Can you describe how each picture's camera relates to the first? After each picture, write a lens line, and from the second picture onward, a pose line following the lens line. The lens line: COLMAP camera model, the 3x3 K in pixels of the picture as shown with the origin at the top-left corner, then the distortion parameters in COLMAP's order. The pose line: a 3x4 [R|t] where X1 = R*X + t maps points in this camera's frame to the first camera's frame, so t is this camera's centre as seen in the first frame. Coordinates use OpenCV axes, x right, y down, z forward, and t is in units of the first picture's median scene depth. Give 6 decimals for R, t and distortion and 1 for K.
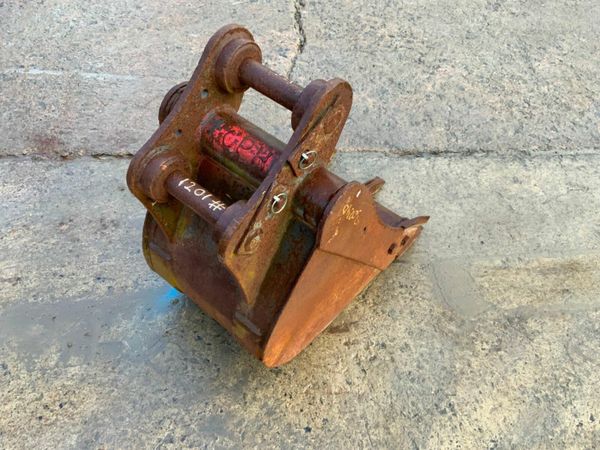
lens RADIAL K [[497.8, 0, 300.0], [0, 497.8, 225.0], [0, 0, 1]] dist [0.095836, -0.206898]
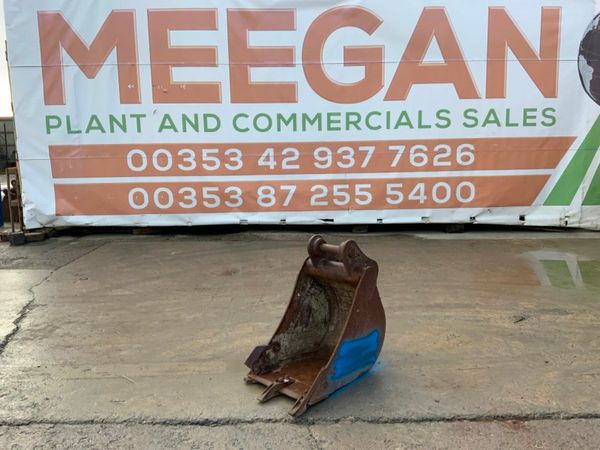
lens RADIAL K [[497.8, 0, 300.0], [0, 497.8, 225.0], [0, 0, 1]] dist [0.095836, -0.206898]
pose [[-0.997486, -0.058527, 0.039945, 0.022304], [0.004586, 0.509223, 0.860623, -1.760056], [-0.070711, 0.858643, -0.507674, 1.445111]]
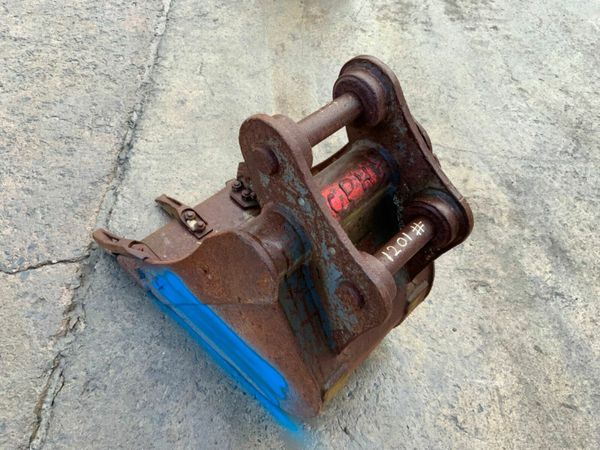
lens RADIAL K [[497.8, 0, 300.0], [0, 497.8, 225.0], [0, 0, 1]] dist [0.095836, -0.206898]
pose [[0.070901, -0.811151, 0.580523, -0.429399], [0.710105, 0.449766, 0.541721, -0.423340], [-0.700517, 0.373824, 0.607891, 0.330723]]
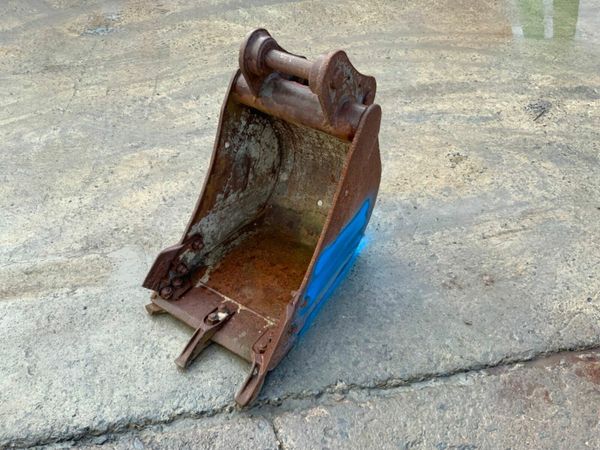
lens RADIAL K [[497.8, 0, 300.0], [0, 497.8, 225.0], [0, 0, 1]] dist [0.095836, -0.206898]
pose [[-0.988888, 0.024444, -0.146636, 0.093034], [-0.147513, -0.039047, 0.988289, -1.021479], [0.018432, 0.998938, 0.042219, 0.834096]]
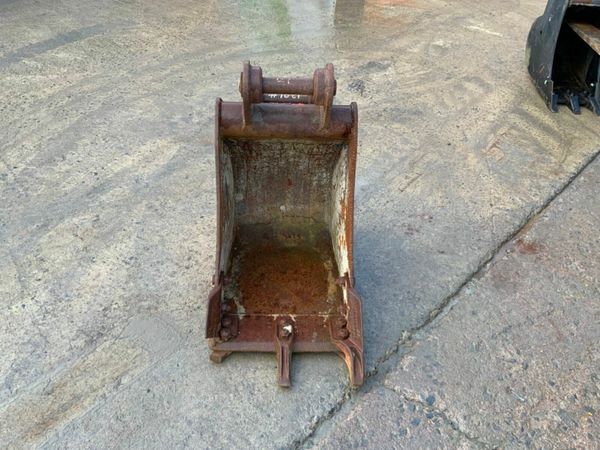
lens RADIAL K [[497.8, 0, 300.0], [0, 497.8, 225.0], [0, 0, 1]] dist [0.095836, -0.206898]
pose [[-0.739930, 0.349751, -0.574611, 0.596571], [-0.572977, 0.119832, 0.810764, -0.919517], [0.352422, 0.929147, 0.111732, 0.745015]]
